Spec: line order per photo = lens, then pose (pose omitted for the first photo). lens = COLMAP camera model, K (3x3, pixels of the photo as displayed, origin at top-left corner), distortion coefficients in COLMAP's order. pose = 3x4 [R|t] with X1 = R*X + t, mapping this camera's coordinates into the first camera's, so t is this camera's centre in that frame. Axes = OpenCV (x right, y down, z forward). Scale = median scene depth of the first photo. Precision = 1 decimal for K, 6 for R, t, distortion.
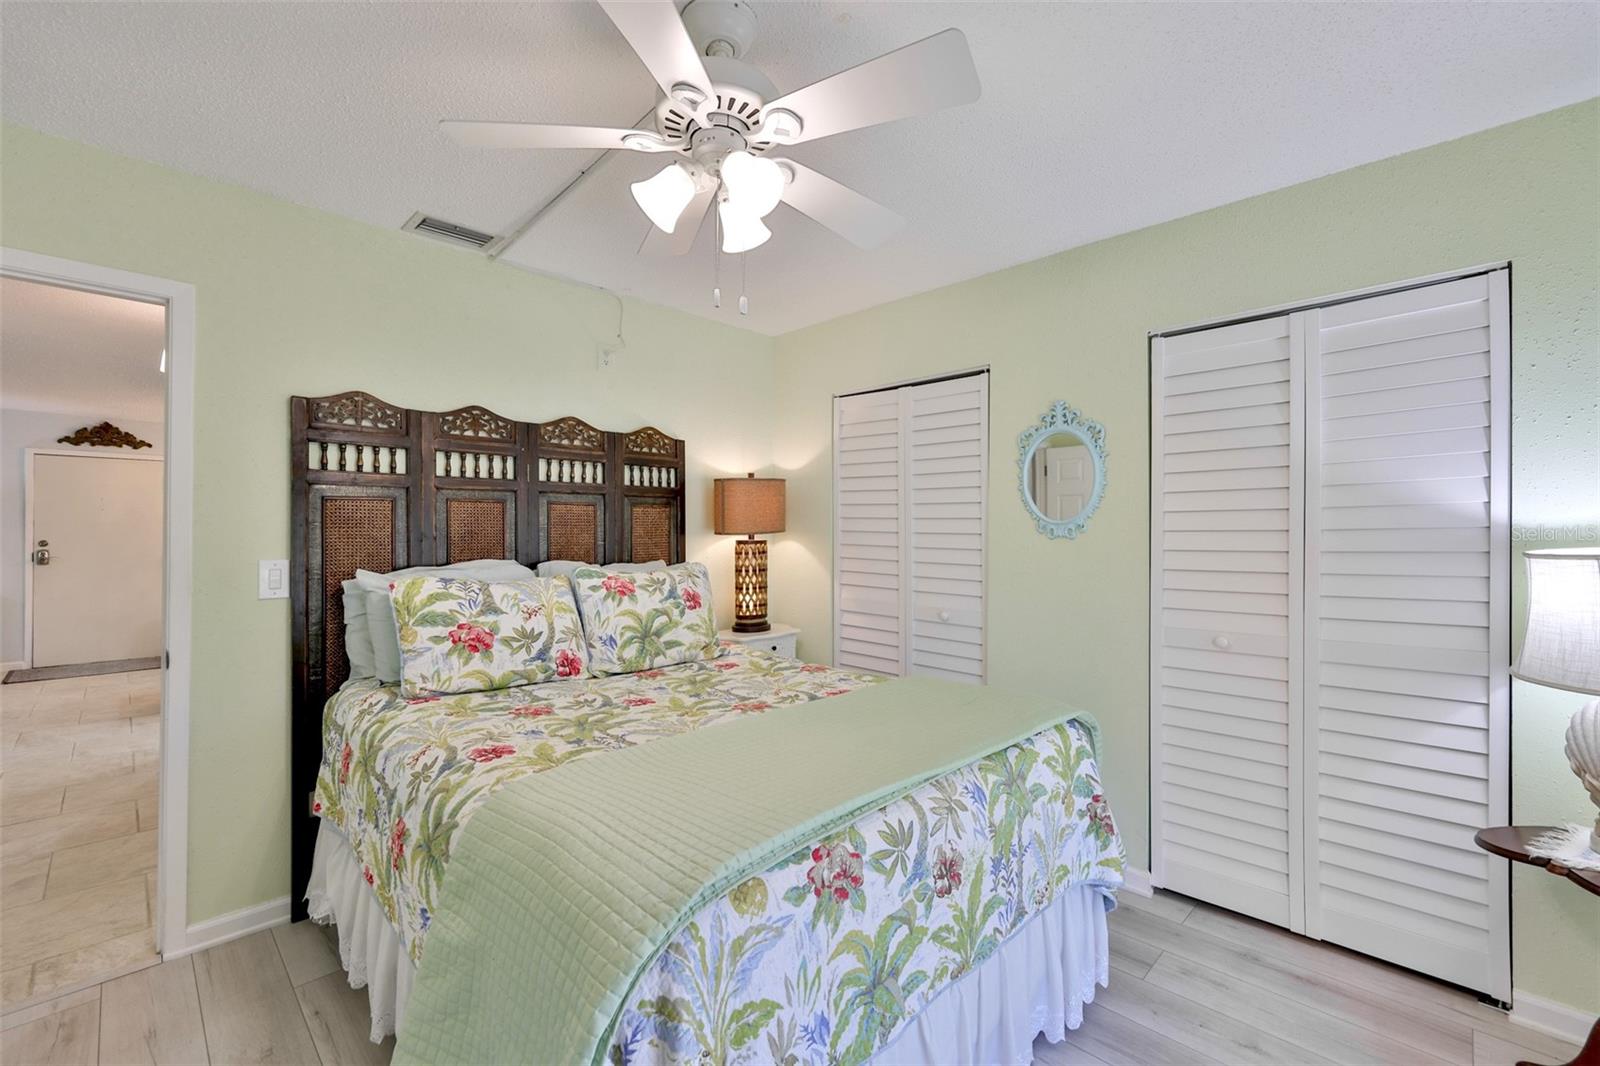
lens RADIAL K [[670.7, 0, 798.5], [0, 670.7, 525.5], [0, 0, 1]] dist [0.002693, -0.003843]
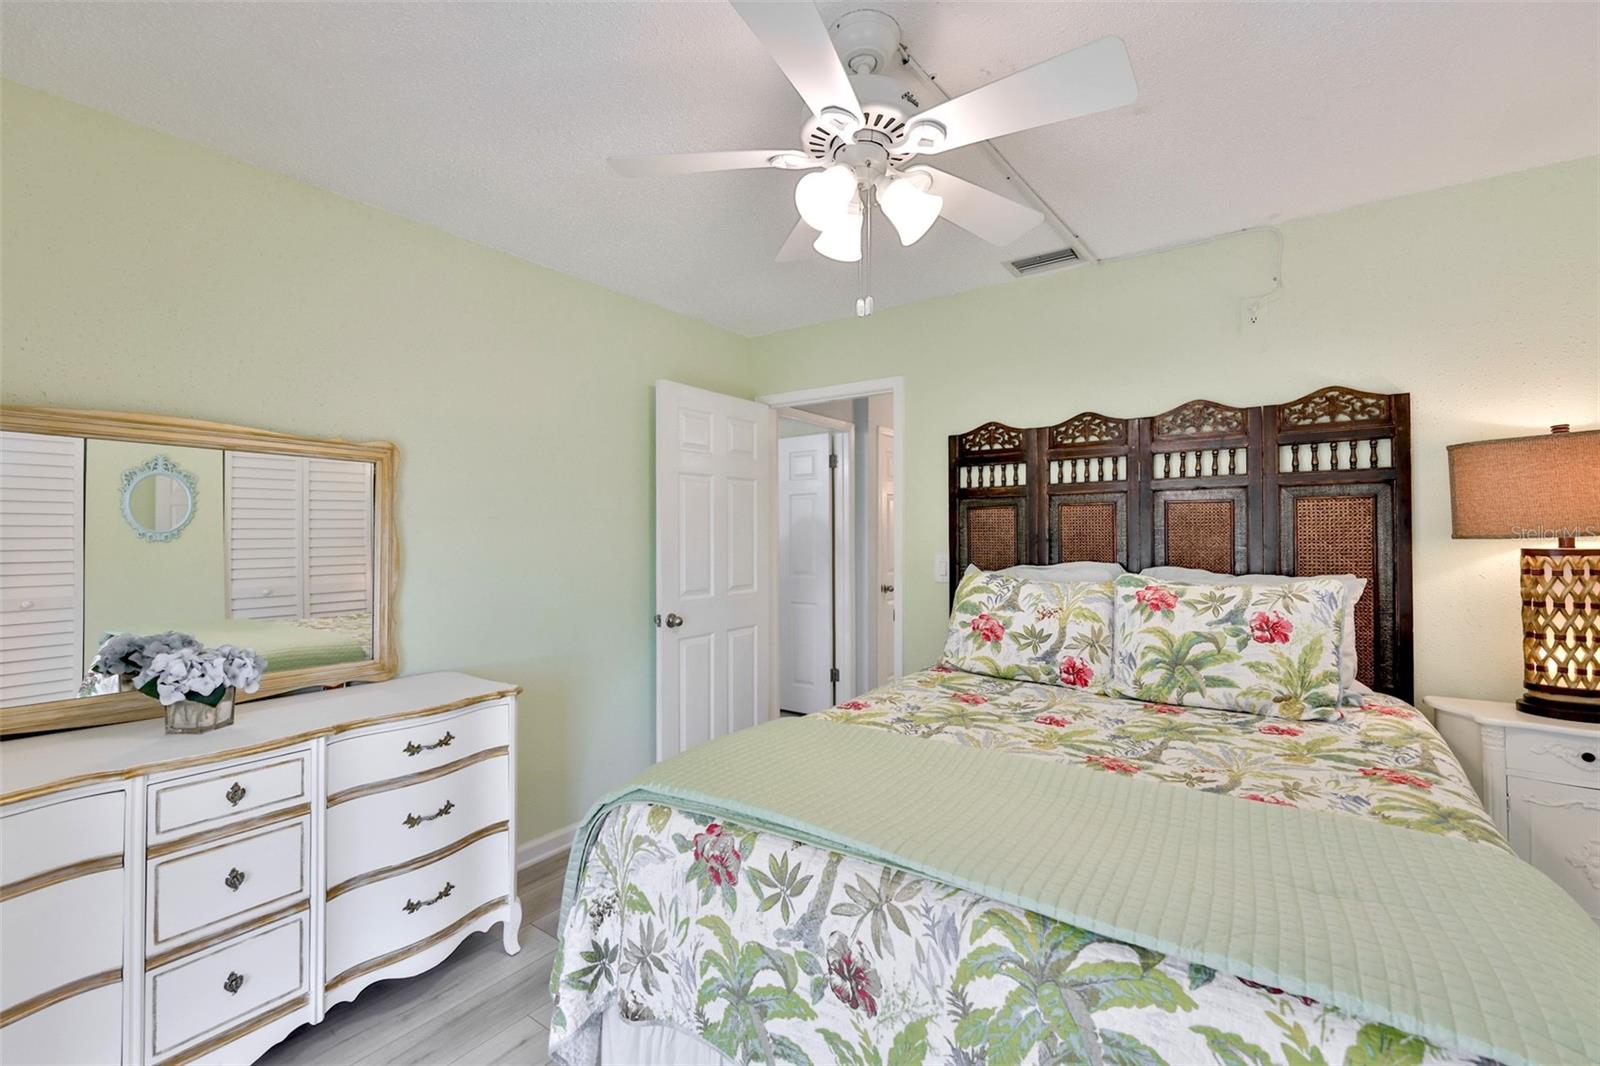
lens RADIAL K [[676.4, 0, 799.4], [0, 676.4, 529.5], [0, 0, 1]] dist [-0.009082, 0.003028]
pose [[0.167859, -0.009562, -0.985765, 0.565069], [0.011434, 0.999905, -0.007752, 0.005740], [0.985745, -0.009970, 0.167952, 0.473314]]
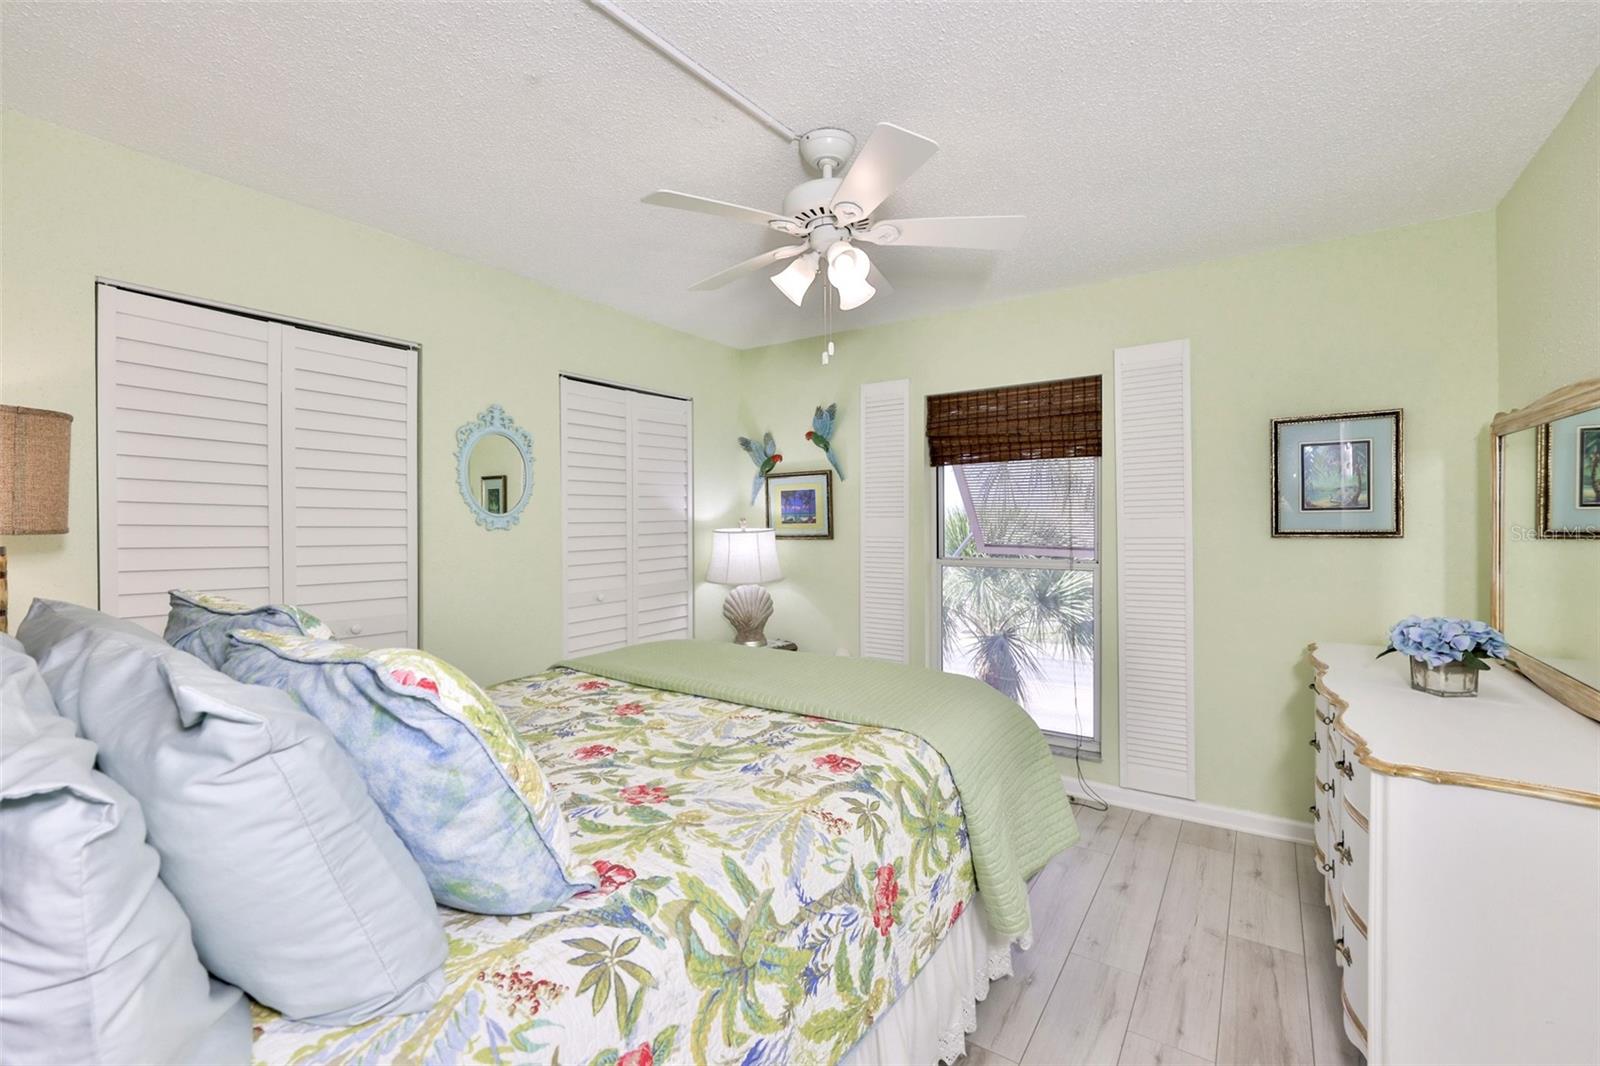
lens RADIAL K [[676.4, 0, 799.4], [0, 676.4, 529.5], [0, 0, 1]] dist [-0.009082, 0.003028]
pose [[-0.180796, -0.007824, 0.983490, -0.937473], [-0.004661, 0.999964, 0.007098, 0.010302], [-0.983510, -0.003301, -0.180826, 0.846105]]
